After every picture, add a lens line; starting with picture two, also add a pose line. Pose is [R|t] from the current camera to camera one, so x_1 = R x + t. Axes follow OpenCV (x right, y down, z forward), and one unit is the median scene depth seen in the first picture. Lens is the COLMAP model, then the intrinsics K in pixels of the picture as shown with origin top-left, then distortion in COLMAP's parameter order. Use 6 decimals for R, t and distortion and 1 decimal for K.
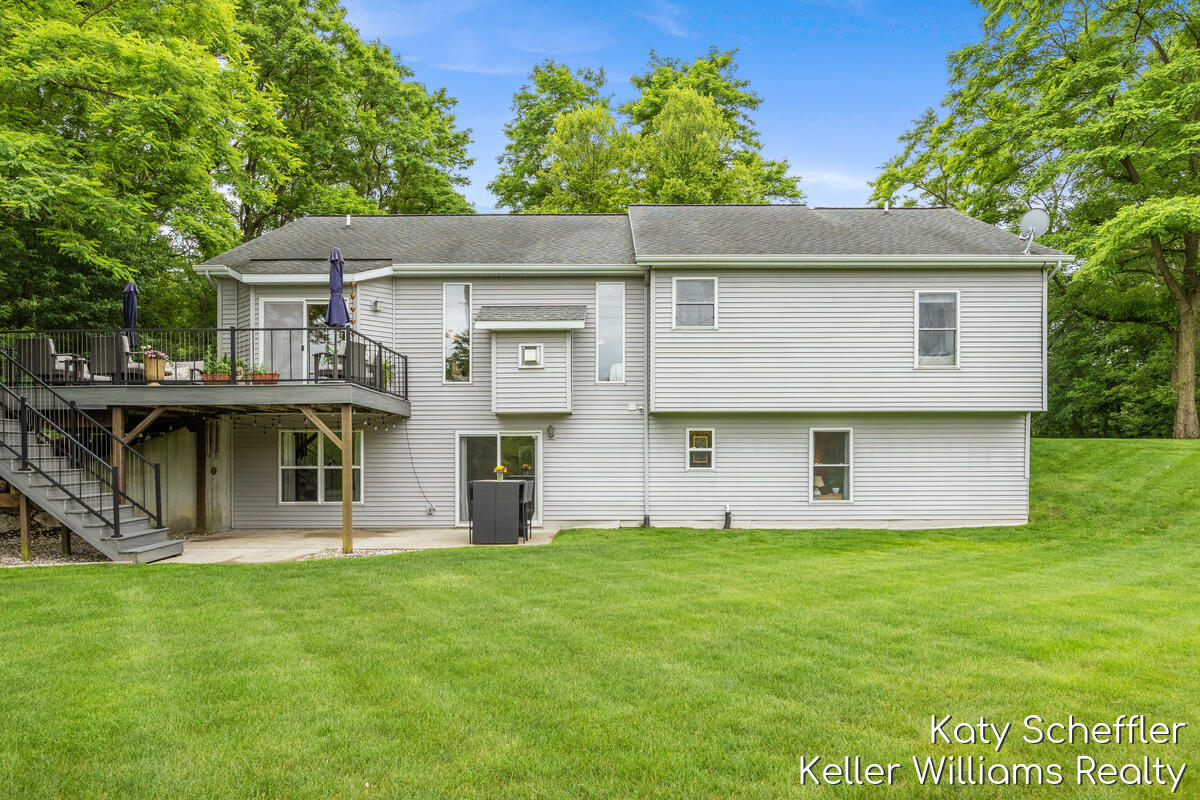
lens RADIAL K [[755.0, 0, 599.3], [0, 755.0, 446.2], [0, 0, 1]] dist [-0.001032, -0.000774]
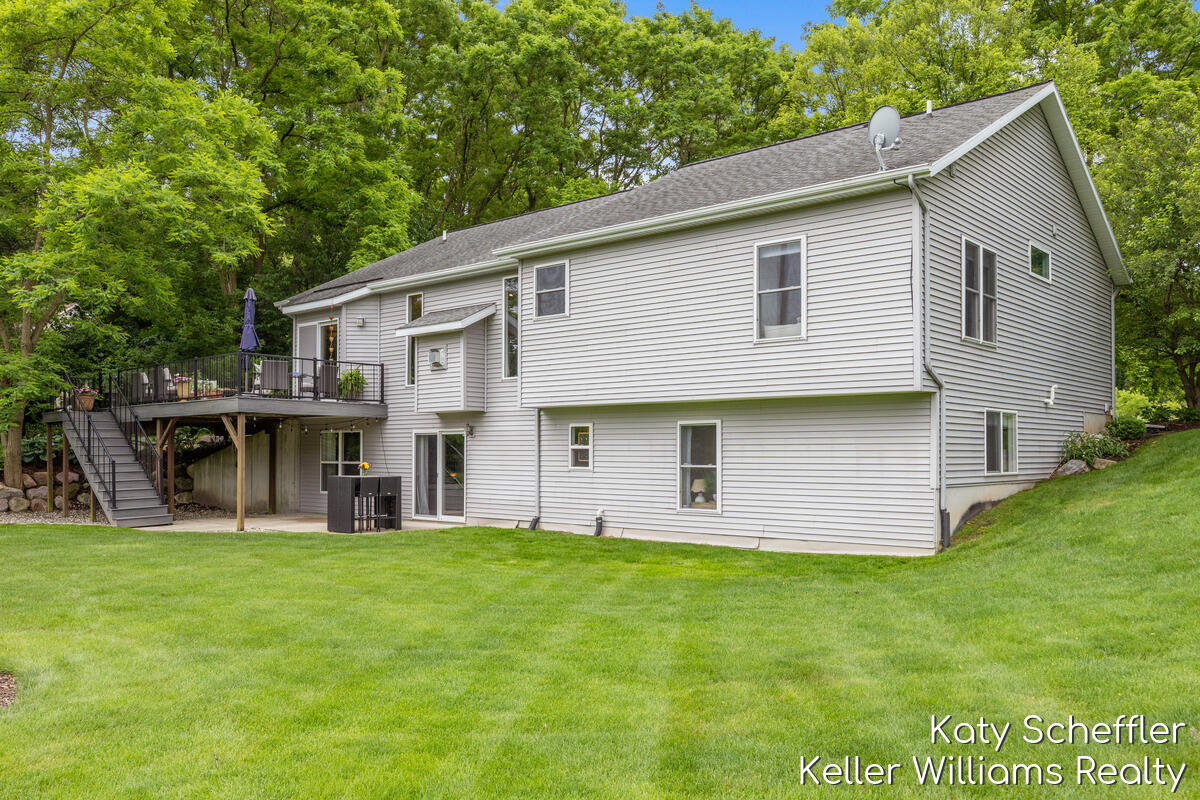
lens RADIAL K [[967.9, 0, 599.6], [0, 967.9, 404.4], [0, 0, 1]] dist [0.009580, 0.002414]
pose [[0.746941, -0.030607, -0.664186, 0.930414], [0.003024, 0.999086, -0.042639, 0.002980], [0.664884, 0.029840, 0.746351, 0.142016]]
